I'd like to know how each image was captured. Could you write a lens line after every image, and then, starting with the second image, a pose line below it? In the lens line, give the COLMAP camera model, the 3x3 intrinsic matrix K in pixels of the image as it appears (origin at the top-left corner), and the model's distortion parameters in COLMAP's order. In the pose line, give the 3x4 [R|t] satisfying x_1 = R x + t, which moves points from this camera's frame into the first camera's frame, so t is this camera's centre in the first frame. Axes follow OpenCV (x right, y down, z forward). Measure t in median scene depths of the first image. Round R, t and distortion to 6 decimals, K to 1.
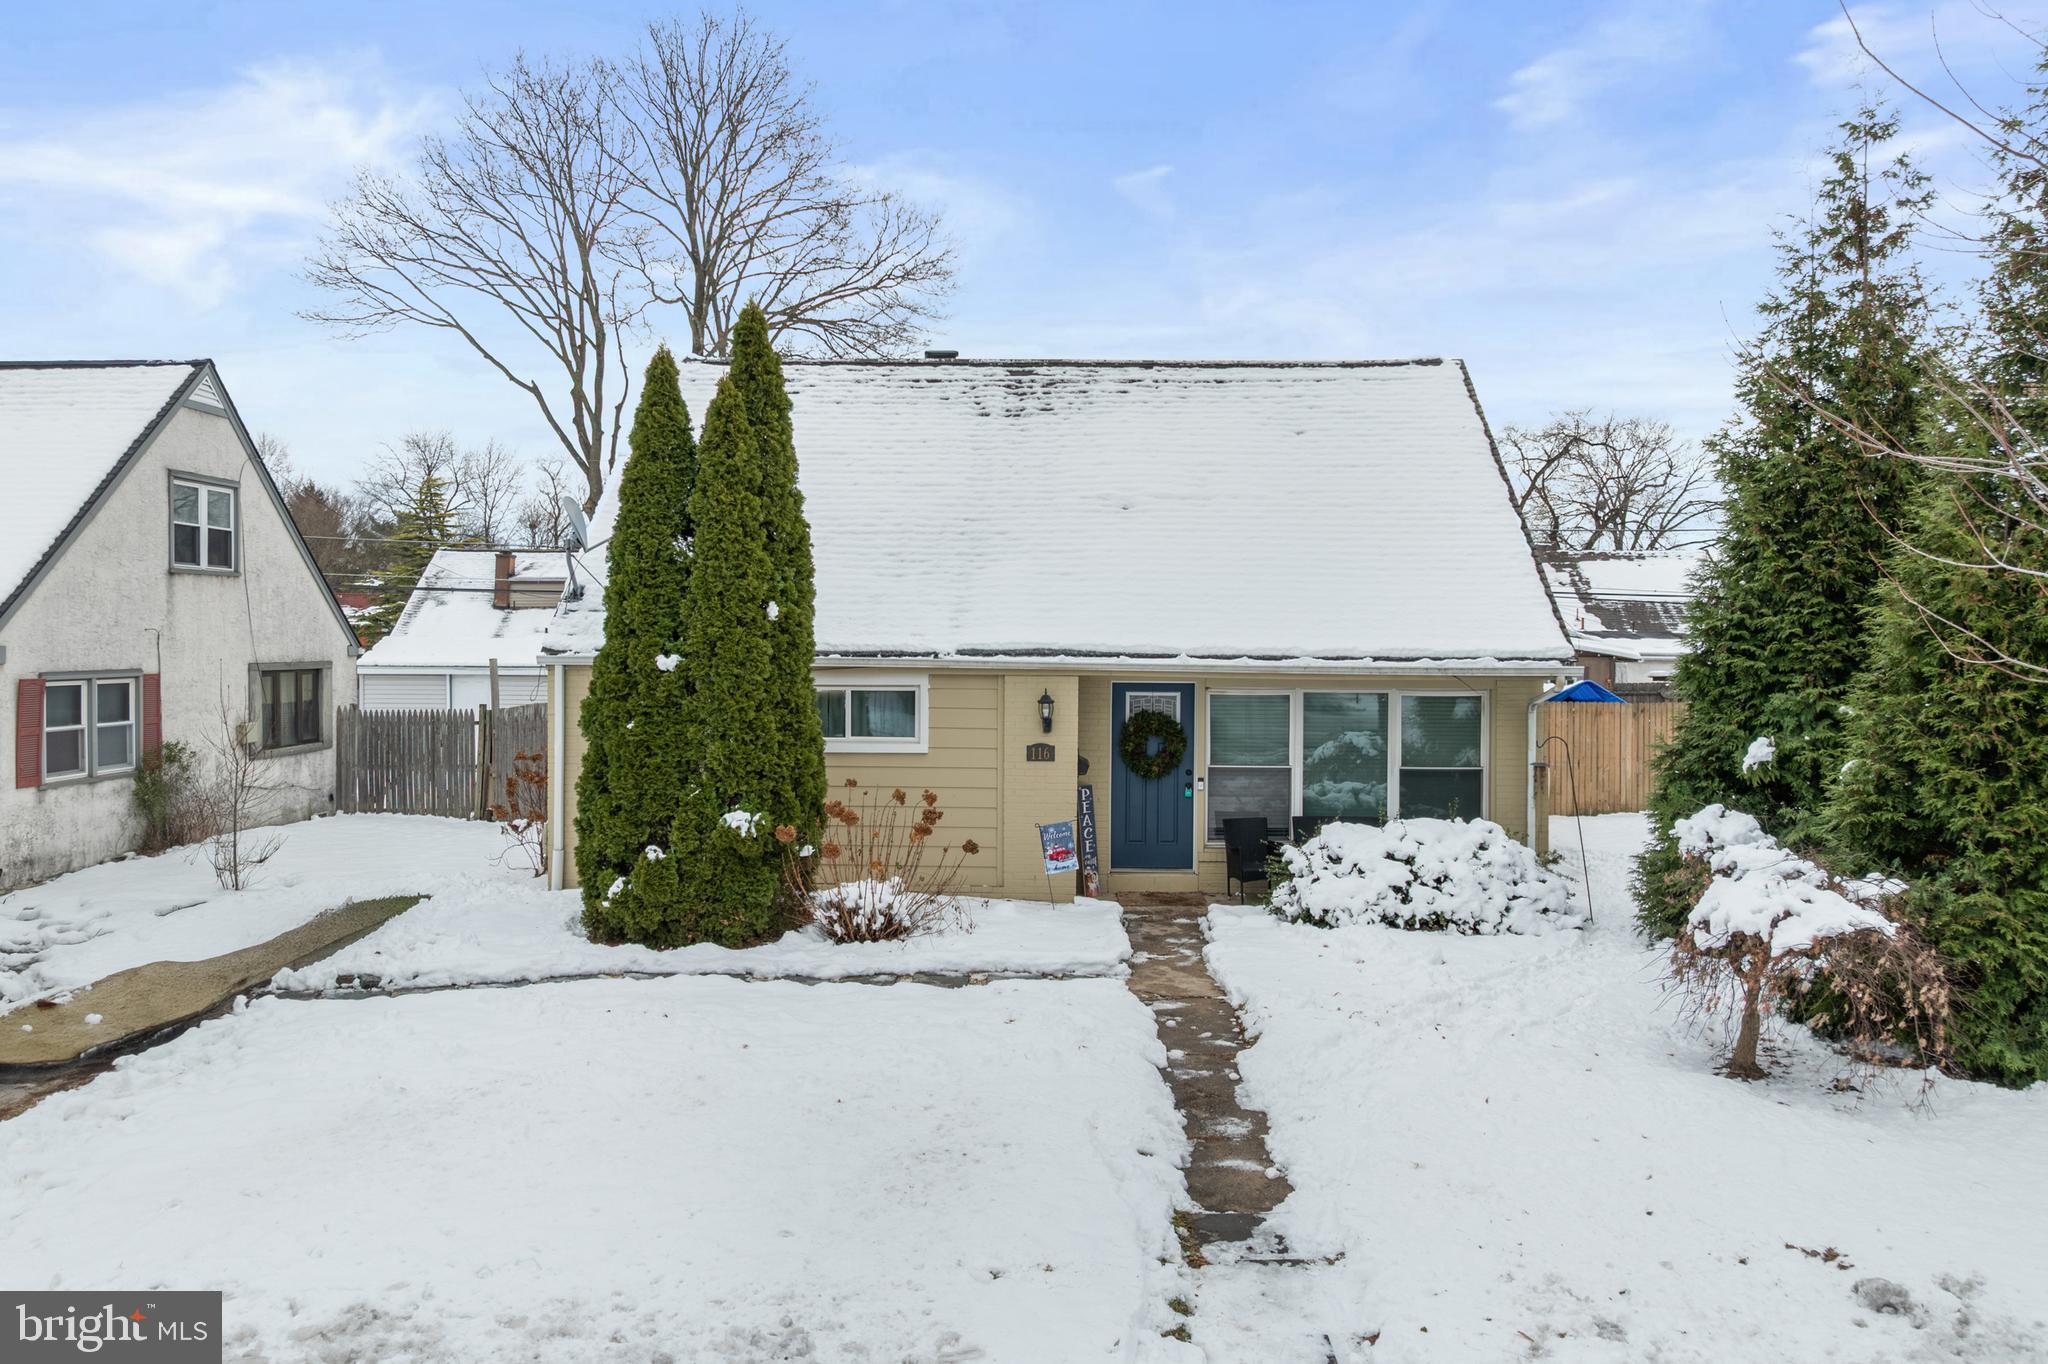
lens RADIAL K [[1449.4, 0, 1020.5], [0, 1449.4, 679.1], [0, 0, 1]] dist [-0.031815, -0.008443]
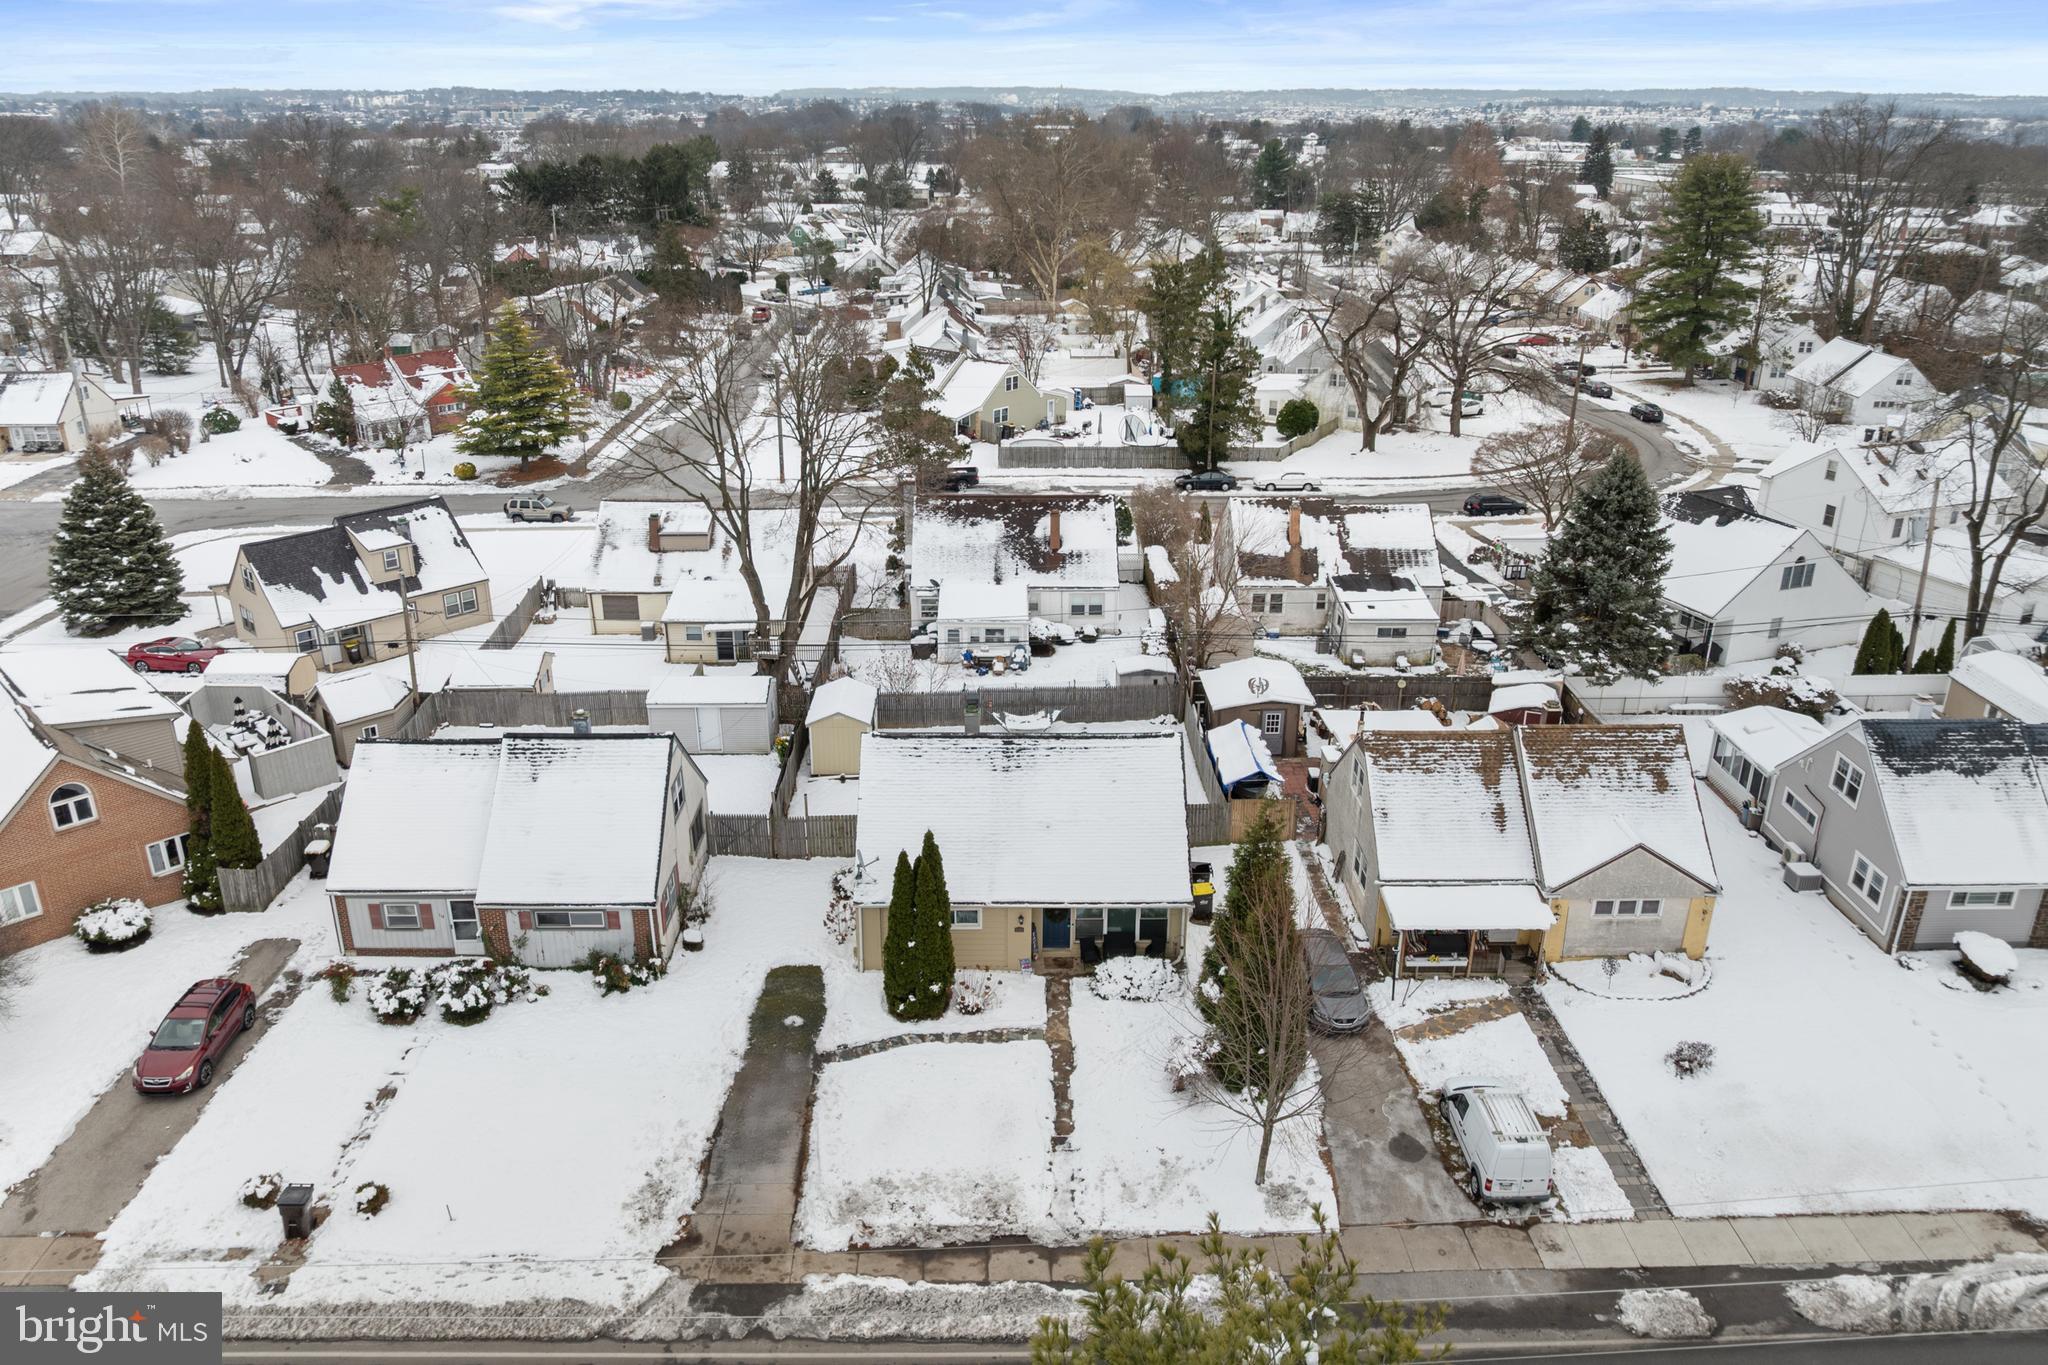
lens RADIAL K [[1436.9, 0, 1030.6], [0, 1436.9, 673.3], [0, 0, 1]] dist [-0.026640, -0.013108]
pose [[0.998948, -0.017166, 0.042515, -0.085627], [0.001283, 0.937370, 0.348333, -1.580550], [-0.045831, -0.347912, 0.936406, -1.727095]]
